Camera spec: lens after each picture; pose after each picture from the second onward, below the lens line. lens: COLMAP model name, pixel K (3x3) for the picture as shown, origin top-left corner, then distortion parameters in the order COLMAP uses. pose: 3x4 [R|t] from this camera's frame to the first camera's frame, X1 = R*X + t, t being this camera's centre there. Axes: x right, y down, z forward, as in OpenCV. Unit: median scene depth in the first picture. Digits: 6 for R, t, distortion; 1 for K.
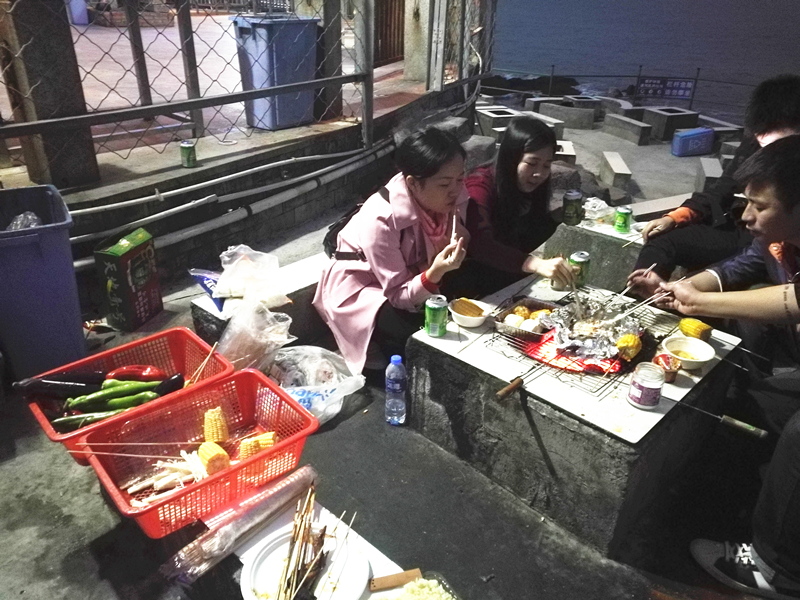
lens RADIAL K [[625.7, 0, 401.1], [0, 625.7, 301.9], [0, 0, 1]] dist [-0.006182, 0.043520]
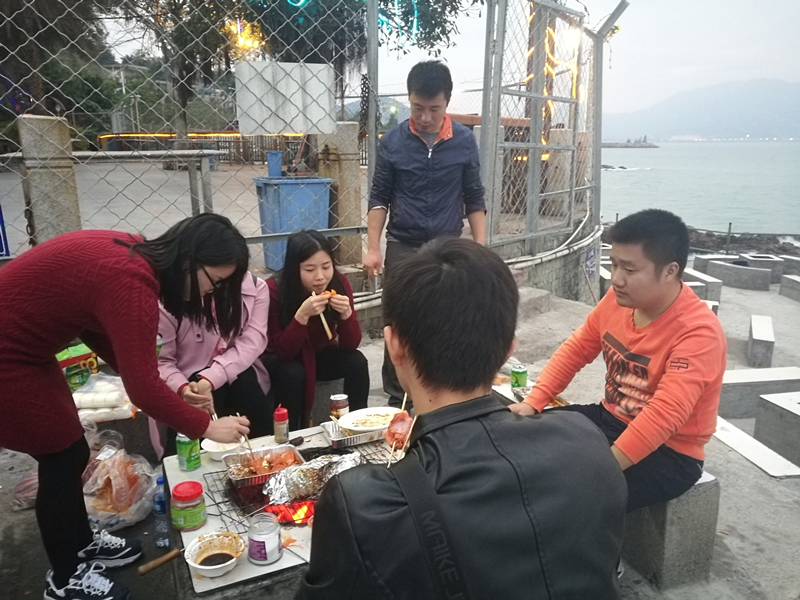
lens RADIAL K [[625.7, 0, 399.8], [0, 625.7, 301.0], [0, 0, 1]] dist [-0.006182, 0.043520]
pose [[0.938574, 0.067849, -0.338341, 0.444487], [-0.141709, 0.969775, -0.198635, -0.033804], [0.314637, 0.234379, 0.919820, 0.051895]]
